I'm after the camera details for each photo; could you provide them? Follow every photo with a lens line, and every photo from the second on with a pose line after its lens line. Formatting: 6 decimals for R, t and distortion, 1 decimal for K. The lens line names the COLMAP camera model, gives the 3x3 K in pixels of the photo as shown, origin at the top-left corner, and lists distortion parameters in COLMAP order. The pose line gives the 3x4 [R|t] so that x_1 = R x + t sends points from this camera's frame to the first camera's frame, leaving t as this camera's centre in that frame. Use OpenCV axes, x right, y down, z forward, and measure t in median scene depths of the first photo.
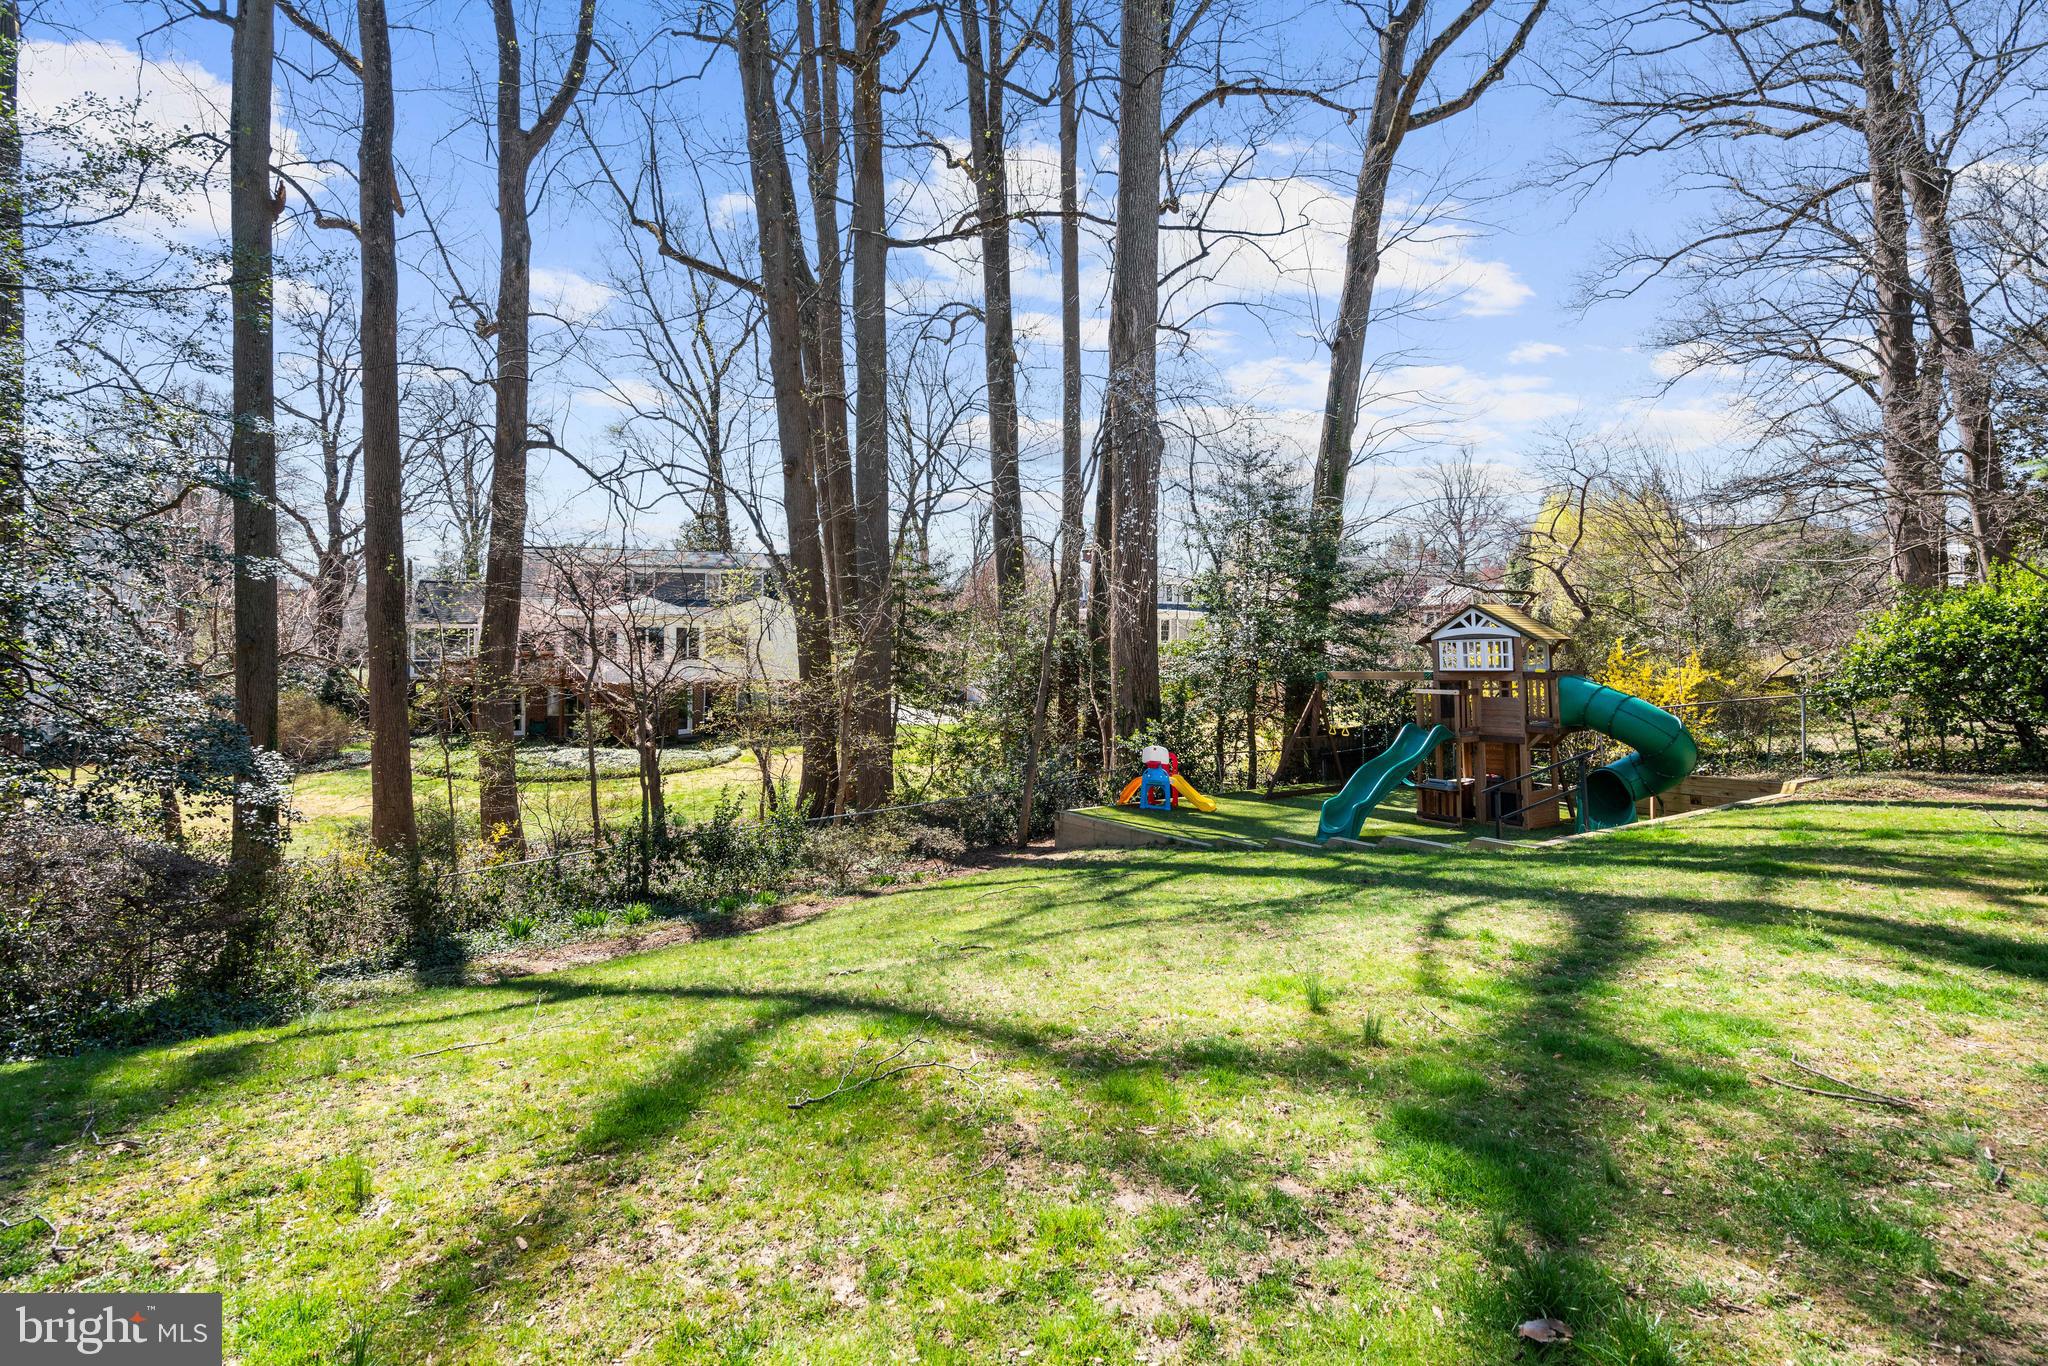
lens RADIAL K [[935.5, 0, 1018.6], [0, 935.5, 670.5], [0, 0, 1]] dist [-0.002035, 0.001655]
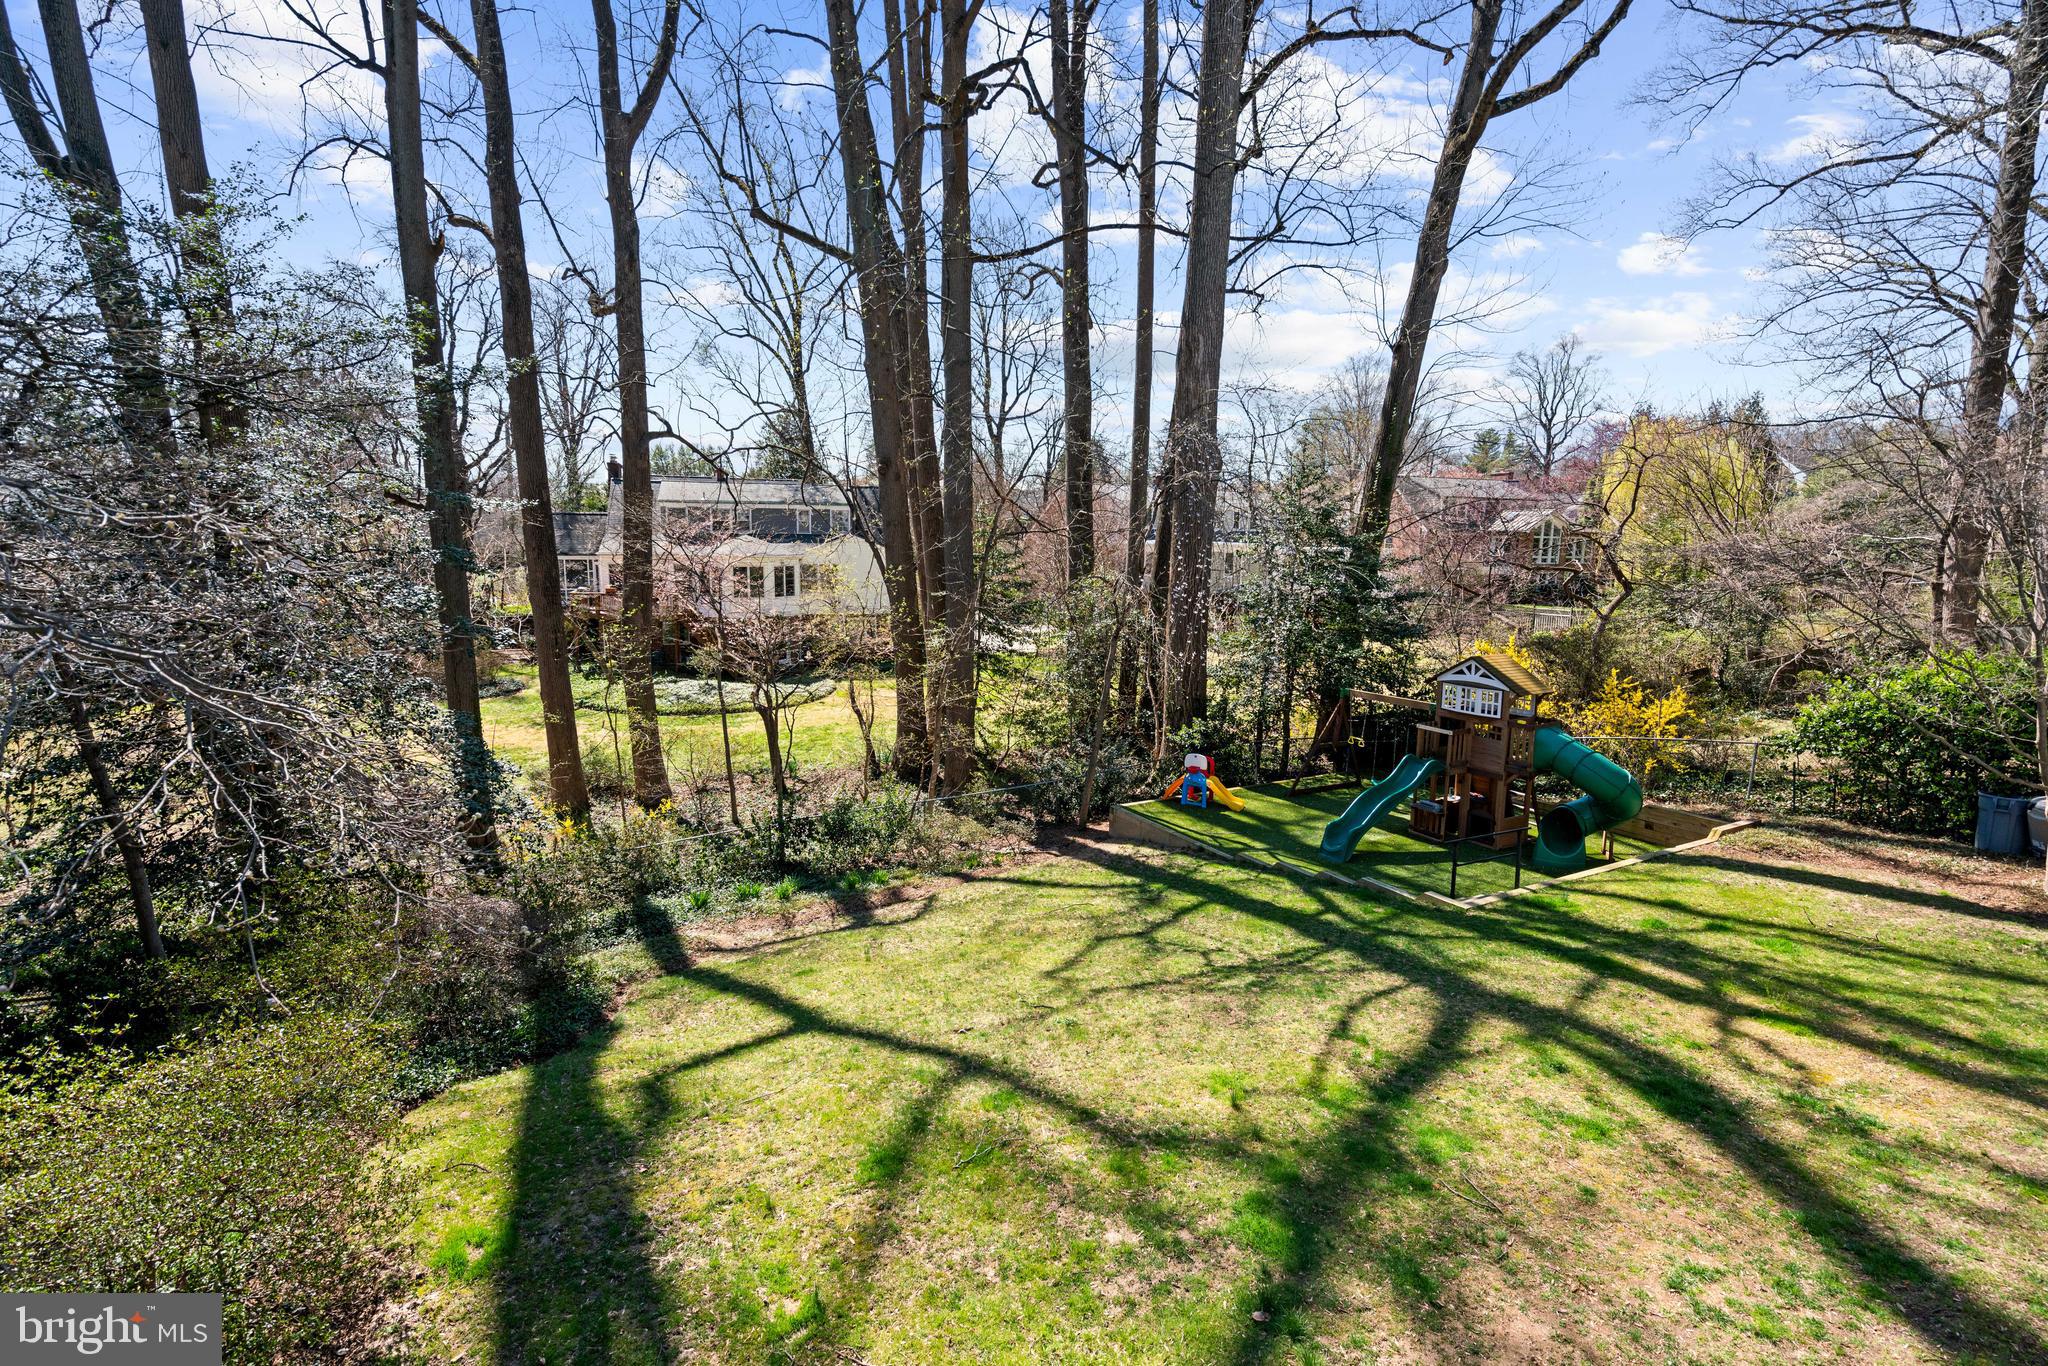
lens RADIAL K [[935.5, 0, 1025.5], [0, 935.5, 702.6], [0, 0, 1]] dist [-0.002035, 0.001655]
pose [[0.997554, 0.027537, -0.064254, 0.002502], [-0.015710, 0.983943, 0.177789, -0.136267], [0.068118, -0.176345, 0.981969, -0.124353]]
